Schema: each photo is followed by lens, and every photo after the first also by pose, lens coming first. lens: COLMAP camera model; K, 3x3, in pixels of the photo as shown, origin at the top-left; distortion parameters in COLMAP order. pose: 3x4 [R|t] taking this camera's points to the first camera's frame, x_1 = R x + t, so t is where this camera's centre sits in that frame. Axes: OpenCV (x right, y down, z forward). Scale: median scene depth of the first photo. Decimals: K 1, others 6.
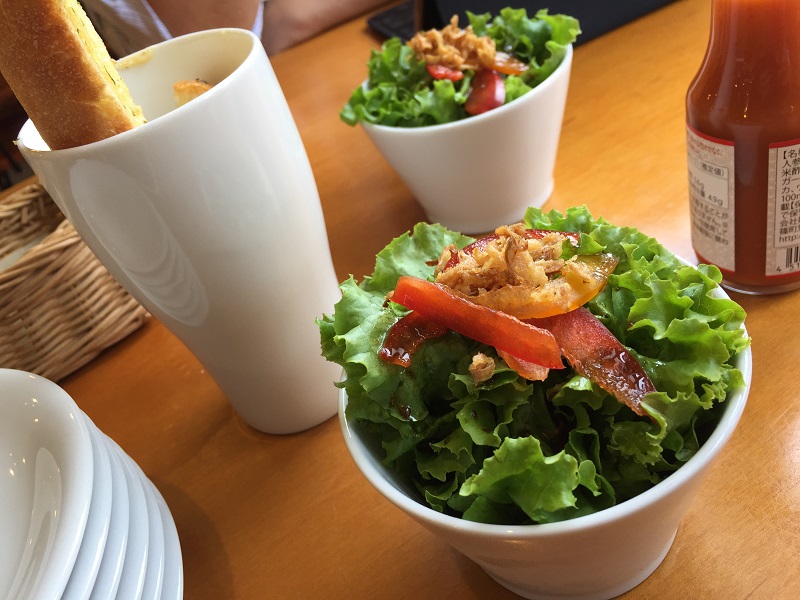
lens RADIAL K [[676.3, 0, 401.0], [0, 676.3, 300.3], [0, 0, 1]] dist [0.015919, -0.014674]
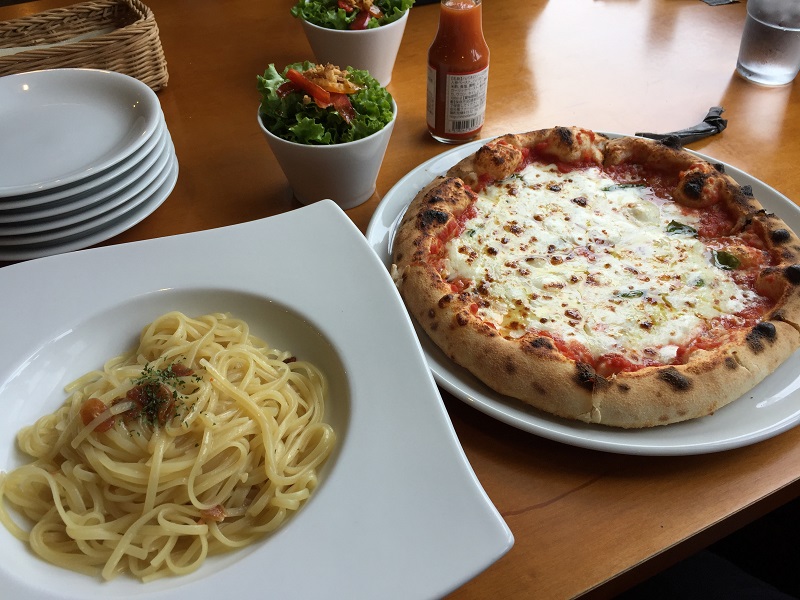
lens RADIAL K [[676.3, 0, 399.0], [0, 676.3, 299.4], [0, 0, 1]] dist [0.015919, -0.014674]
pose [[0.957553, 0.258170, 0.128218, 0.194261], [-0.268368, 0.960796, 0.069634, 0.348939], [-0.105214, -0.101088, 0.989298, -1.199454]]
